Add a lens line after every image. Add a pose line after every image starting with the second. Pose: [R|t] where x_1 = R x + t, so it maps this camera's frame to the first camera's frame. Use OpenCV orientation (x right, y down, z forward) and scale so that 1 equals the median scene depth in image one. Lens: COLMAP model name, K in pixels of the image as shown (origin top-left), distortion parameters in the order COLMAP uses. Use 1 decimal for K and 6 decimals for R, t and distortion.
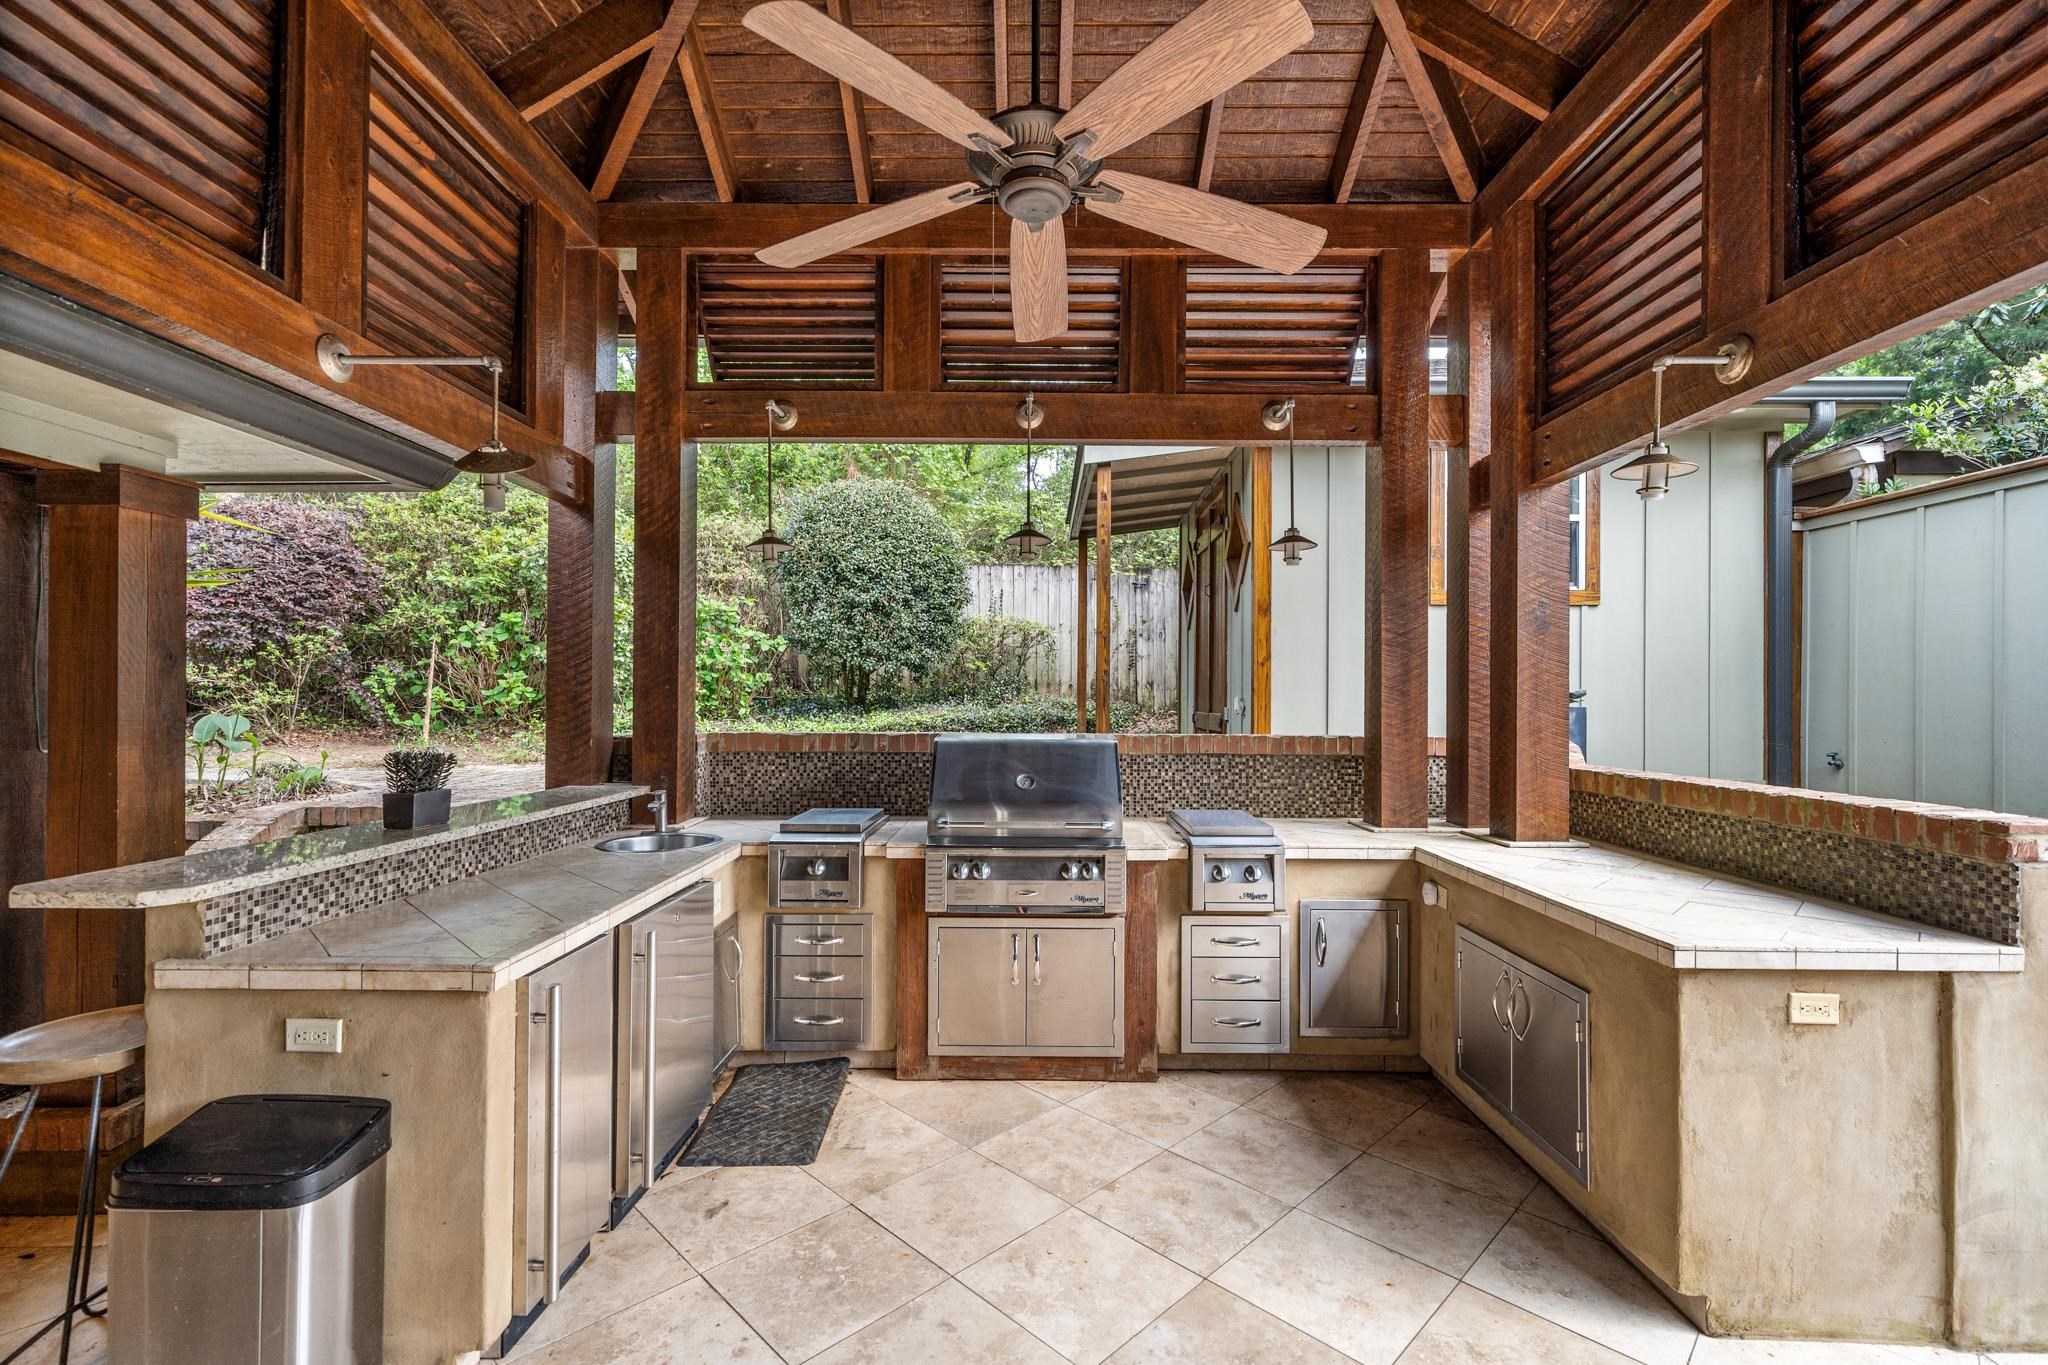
lens RADIAL K [[892.4, 0, 1021.0], [0, 892.4, 687.3], [0, 0, 1]] dist [0.005032, 0.000172]
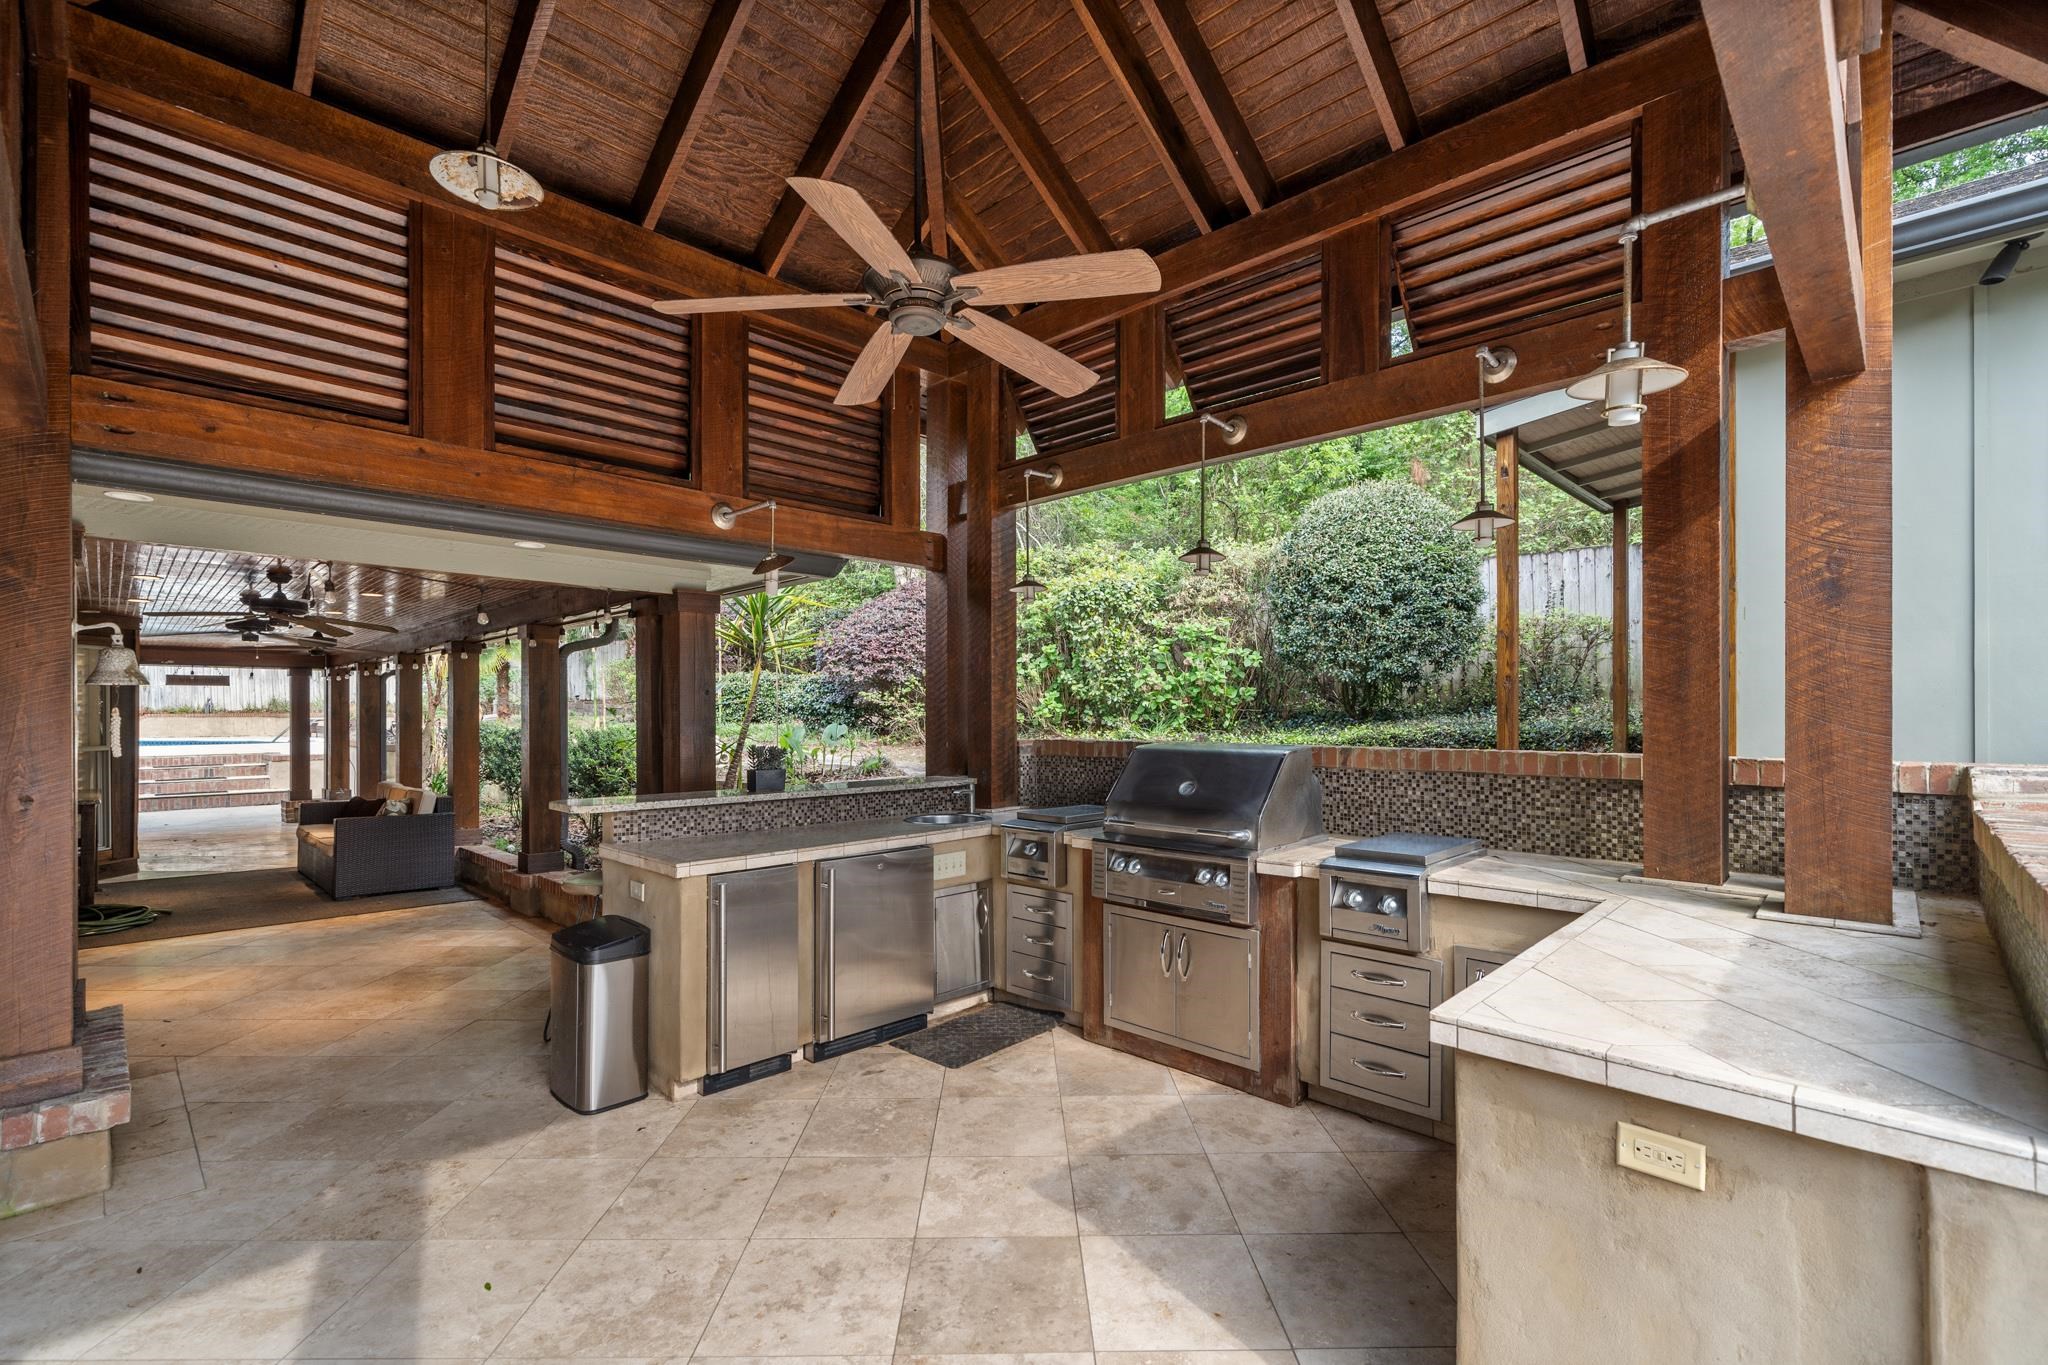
lens RADIAL K [[892.4, 0, 1015.4], [0, 892.4, 703.3], [0, 0, 1]] dist [0.005032, 0.000172]
pose [[0.723171, -0.013253, -0.690542, 0.616943], [0.015196, 0.999879, -0.003275, 0.005661], [0.690502, -0.008125, 0.723285, 0.104862]]
